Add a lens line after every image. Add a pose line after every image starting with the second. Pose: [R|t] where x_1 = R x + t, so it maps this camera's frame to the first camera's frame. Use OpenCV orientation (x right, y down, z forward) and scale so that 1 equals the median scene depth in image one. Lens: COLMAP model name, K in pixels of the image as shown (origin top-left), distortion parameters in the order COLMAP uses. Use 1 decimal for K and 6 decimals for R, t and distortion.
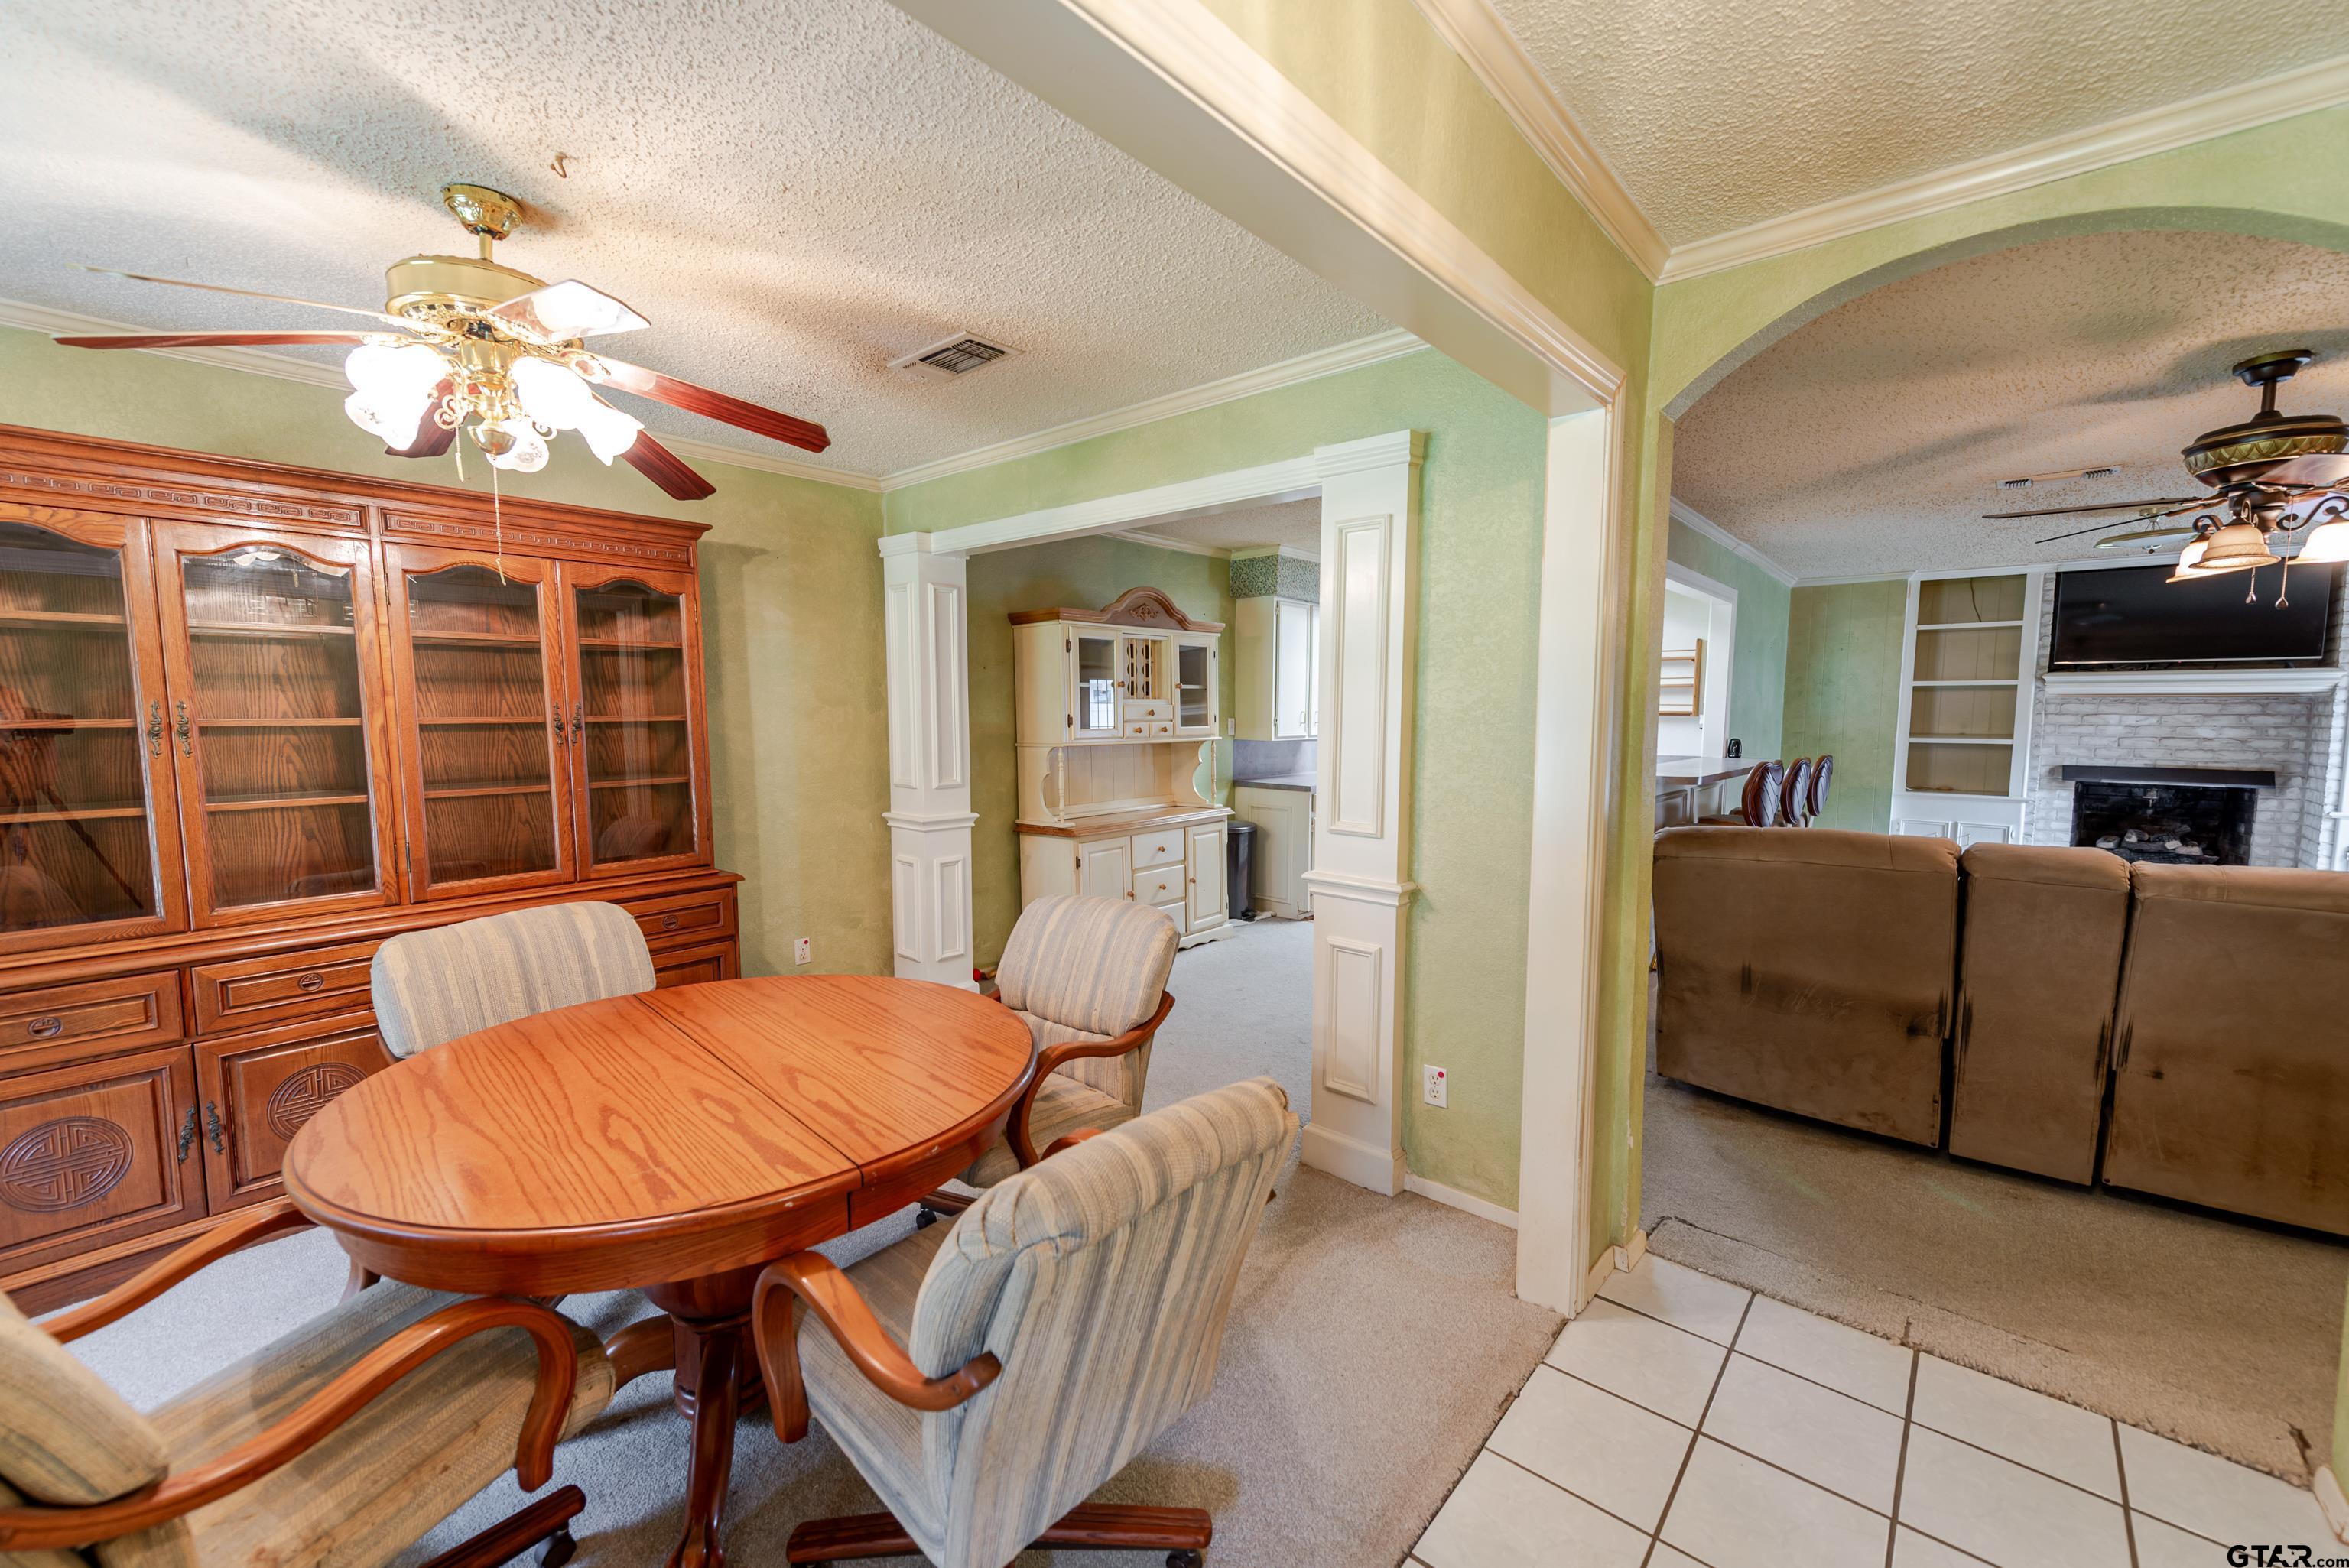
lens RADIAL K [[920.2, 0, 1196.4], [0, 920.2, 788.2], [0, 0, 1]] dist [0.011424, -0.002522]
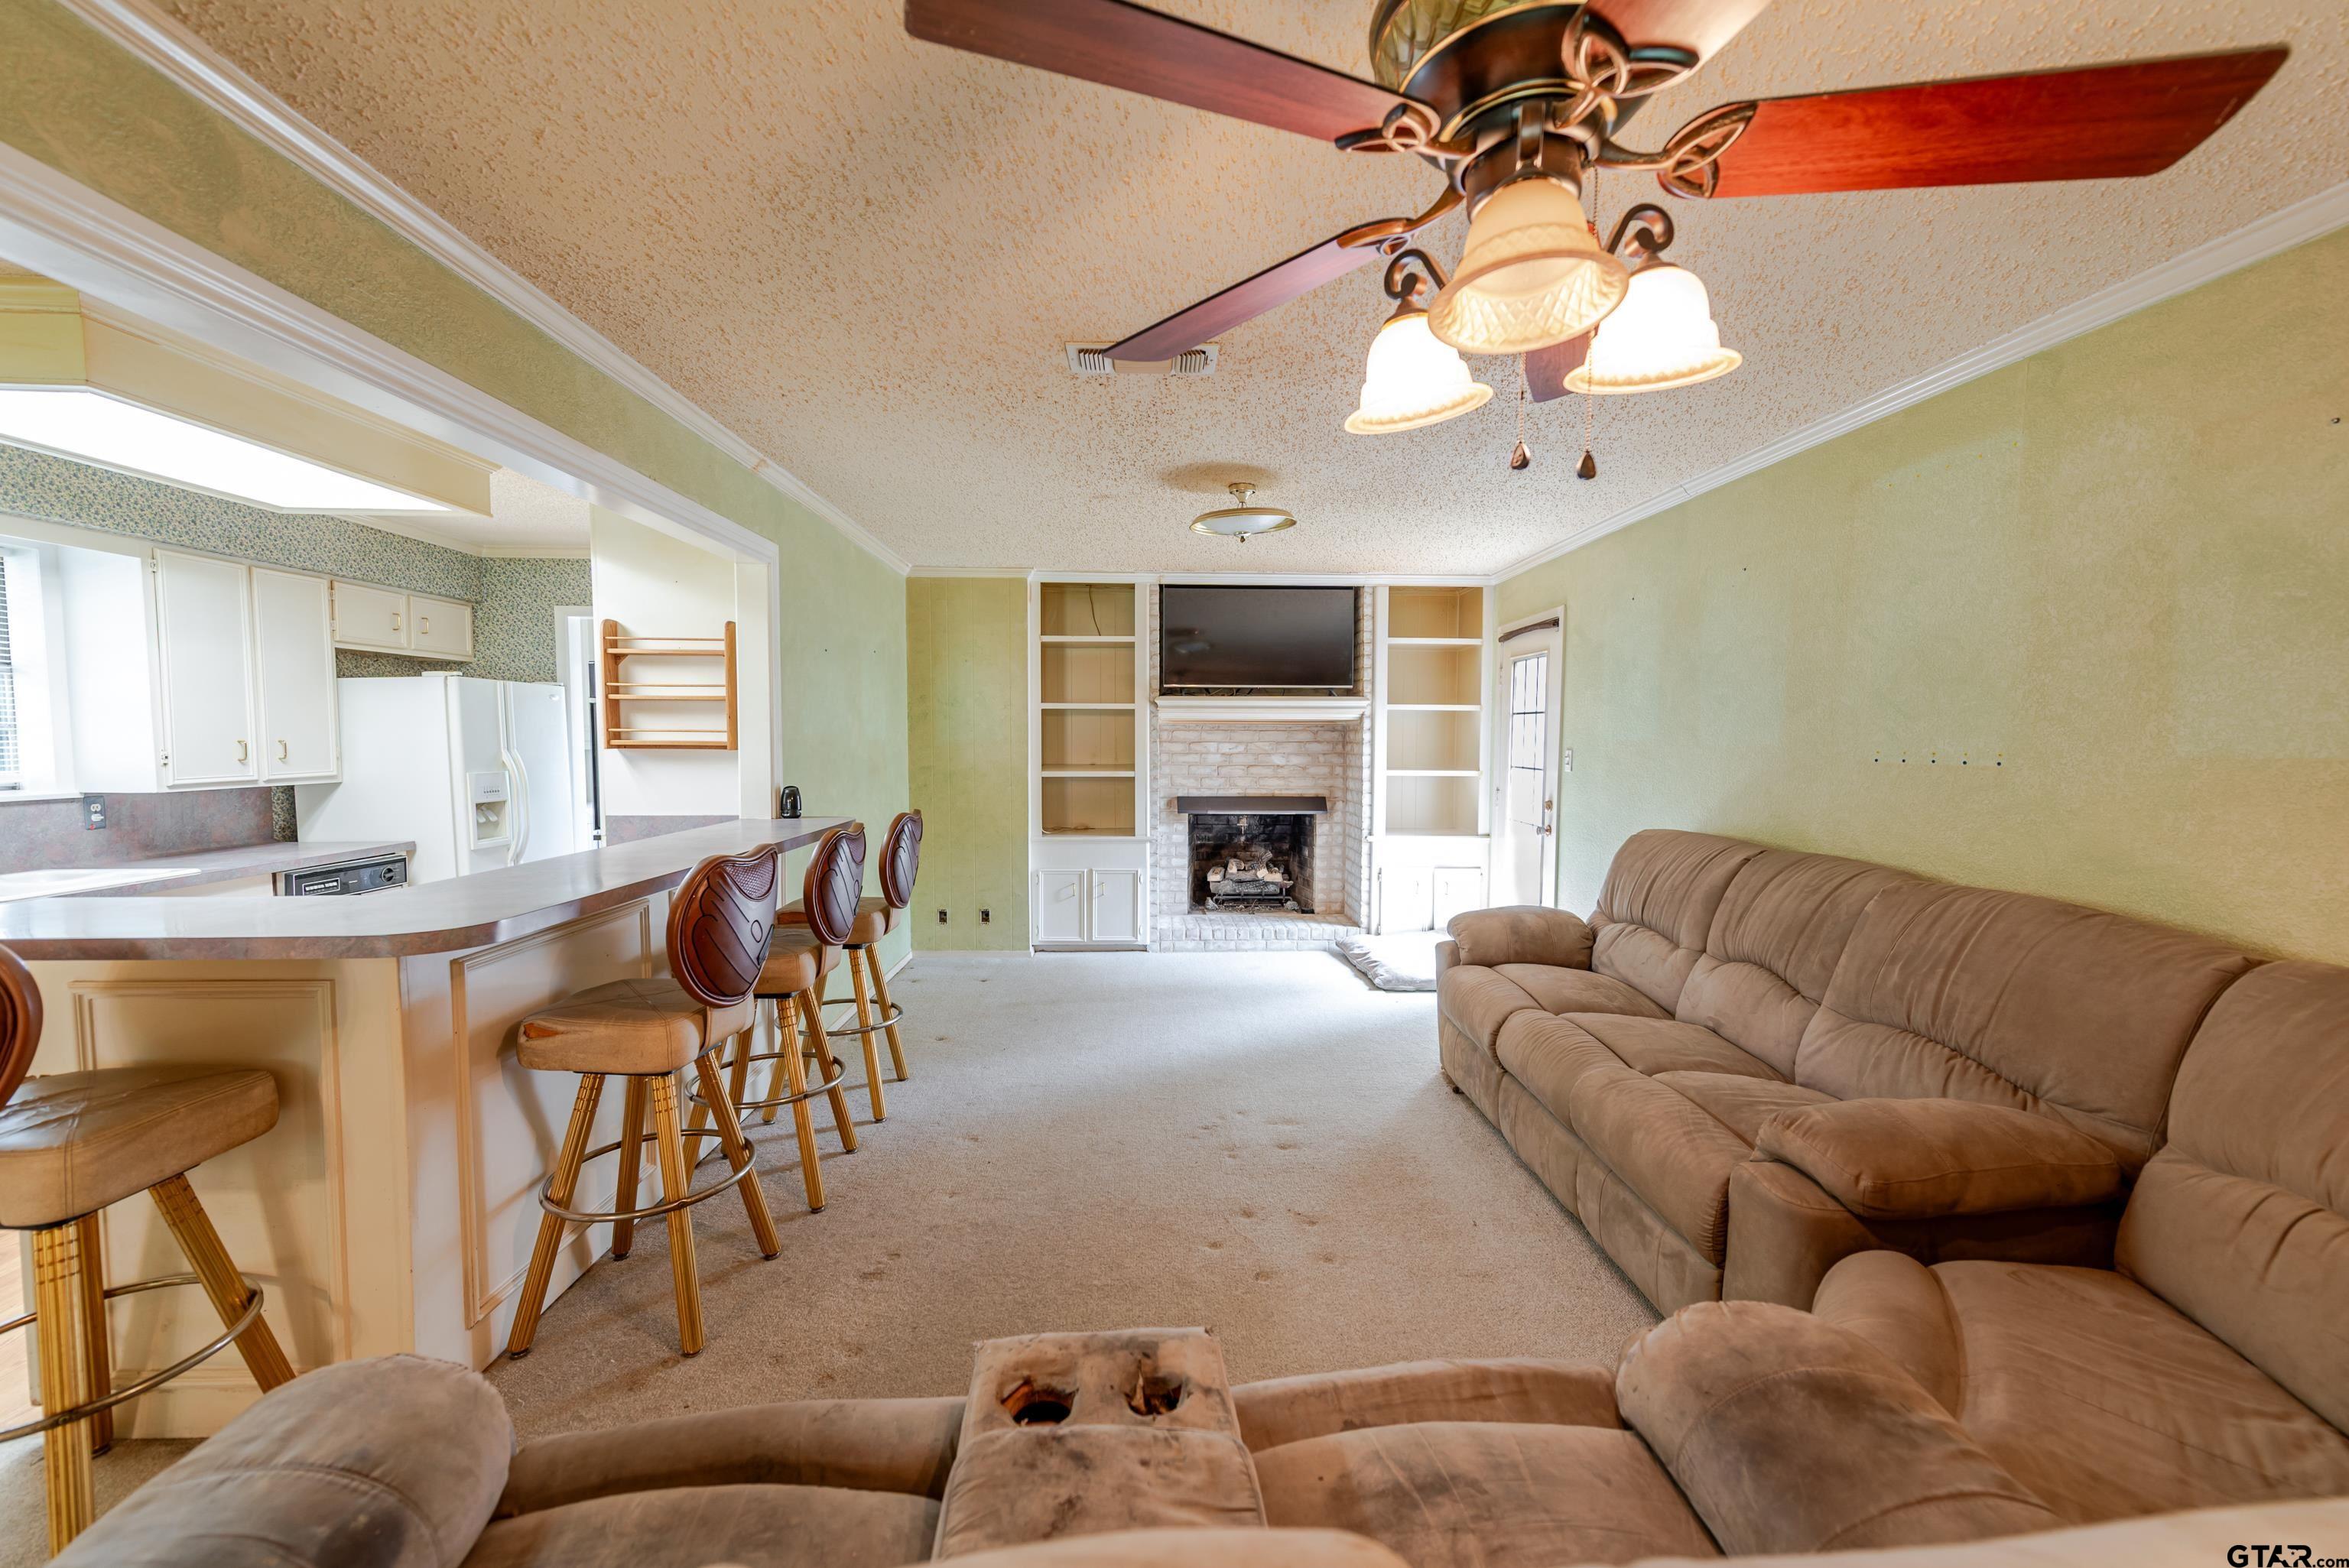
lens RADIAL K [[920.2, 0, 1168.5], [0, 920.2, 790.3], [0, 0, 1]] dist [0.011424, -0.002522]
pose [[0.736223, -0.042103, 0.675428, 0.321719], [0.058021, 0.998315, -0.001014, -0.032521], [-0.674247, 0.039936, 0.737425, 0.343748]]
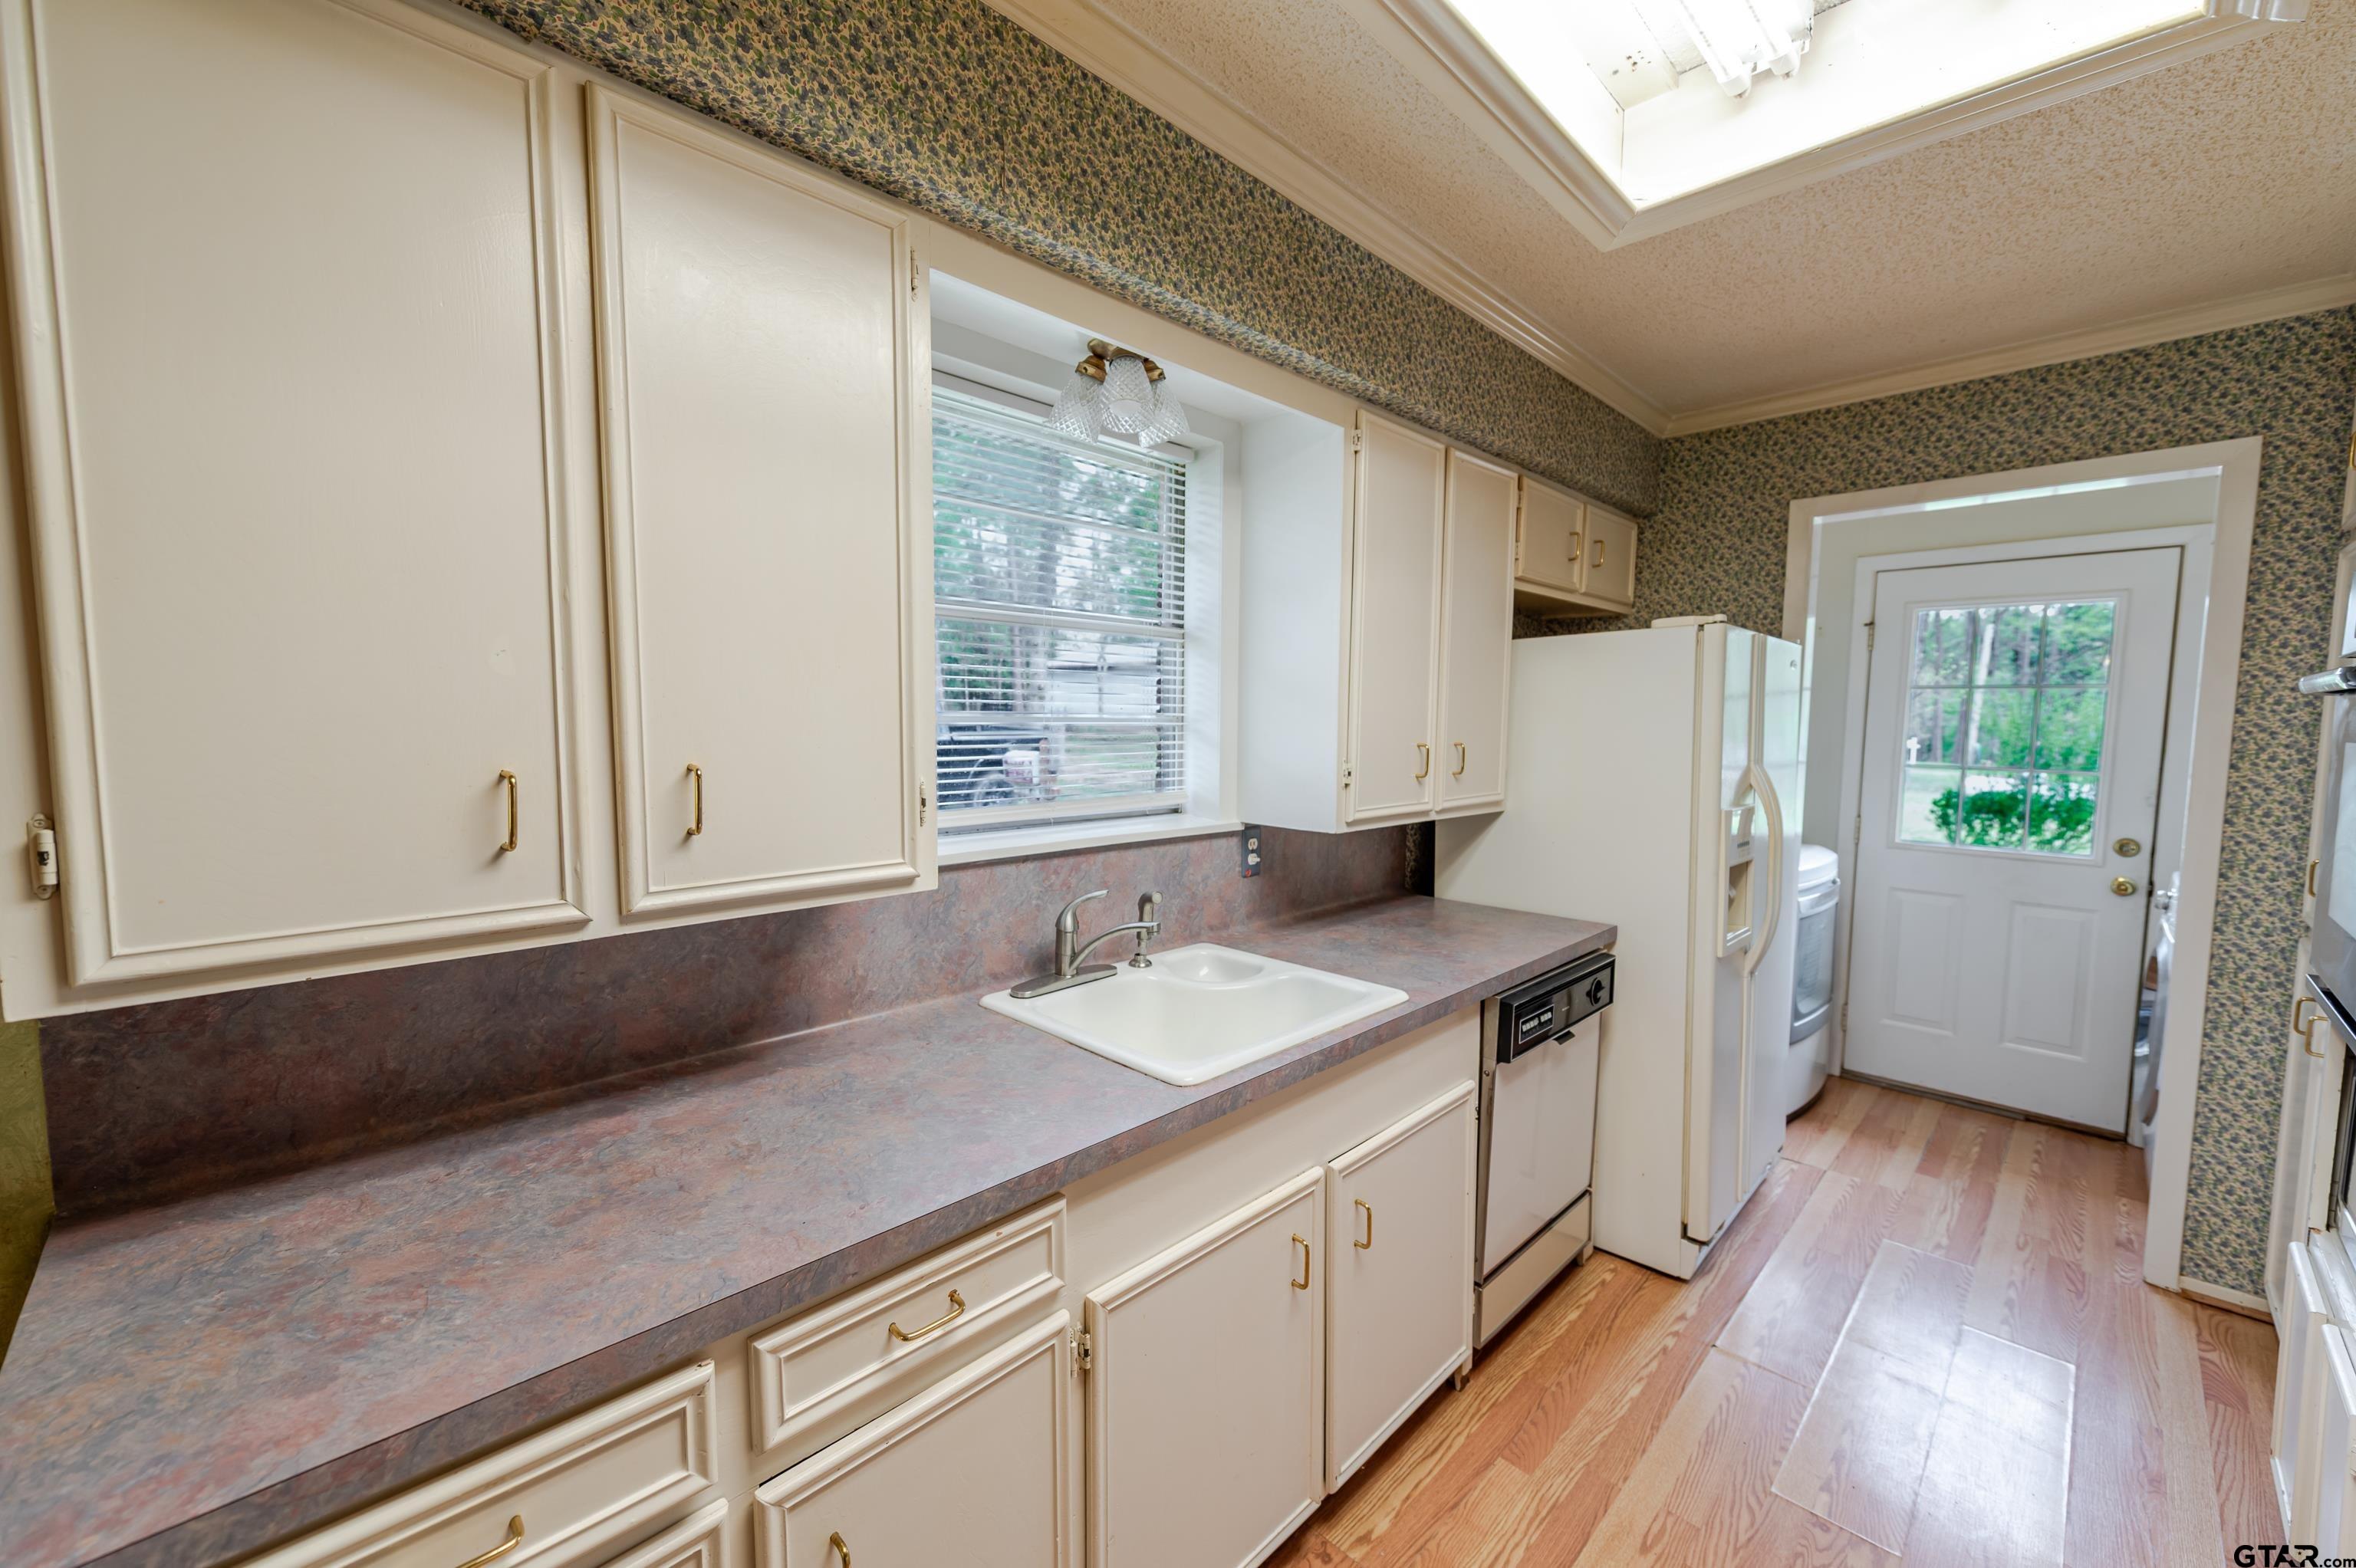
lens RADIAL K [[922.9, 0, 1180.3], [0, 922.9, 789.4], [0, 0, 1]] dist [0.011424, -0.002522]
pose [[0.996861, 0.013139, -0.078070, 0.227319], [-0.014003, 0.999847, -0.010530, -0.075886], [0.077919, 0.011591, 0.996892, 0.809116]]
